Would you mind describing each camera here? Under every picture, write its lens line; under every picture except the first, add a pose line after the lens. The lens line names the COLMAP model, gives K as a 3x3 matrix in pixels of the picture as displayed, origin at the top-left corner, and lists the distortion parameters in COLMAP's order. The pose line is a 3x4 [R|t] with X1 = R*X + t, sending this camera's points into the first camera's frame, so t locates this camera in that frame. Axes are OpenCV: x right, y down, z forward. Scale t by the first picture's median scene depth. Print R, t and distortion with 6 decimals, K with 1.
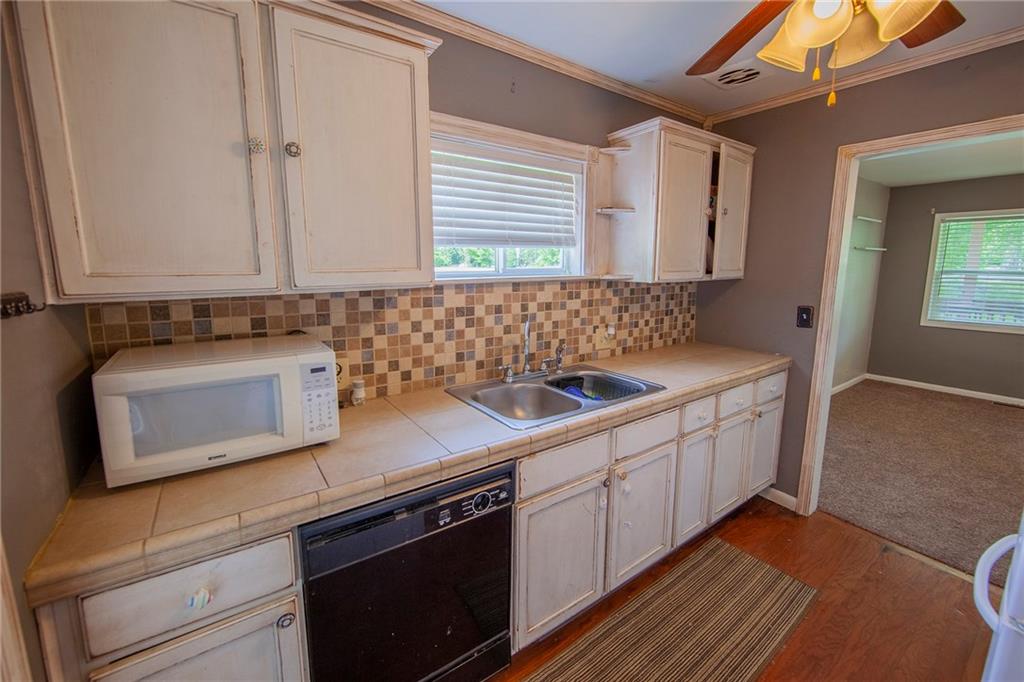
lens RADIAL K [[406.5, 0, 516.2], [0, 406.5, 320.9], [0, 0, 1]] dist [-0.009218, 0.000482]
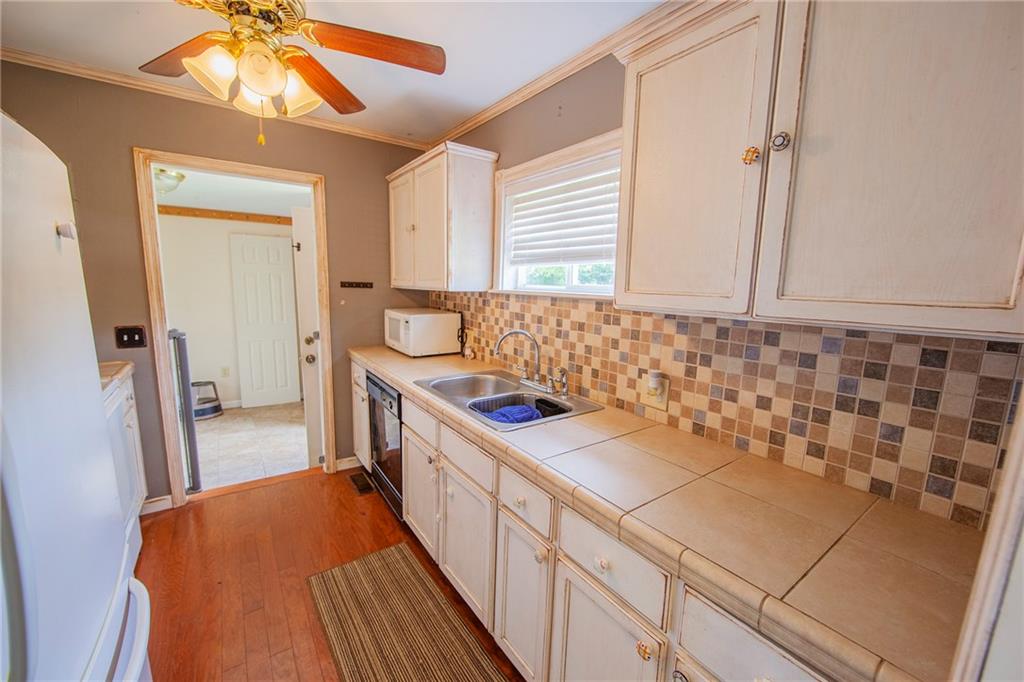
lens RADIAL K [[406.5, 0, 510.2], [0, 406.5, 348.1], [0, 0, 1]] dist [-0.009218, 0.000482]
pose [[0.005452, 0.158377, -0.987364, 0.976957], [-0.172292, 0.972761, 0.155083, -0.102311], [0.985031, 0.169269, 0.032591, 0.815233]]
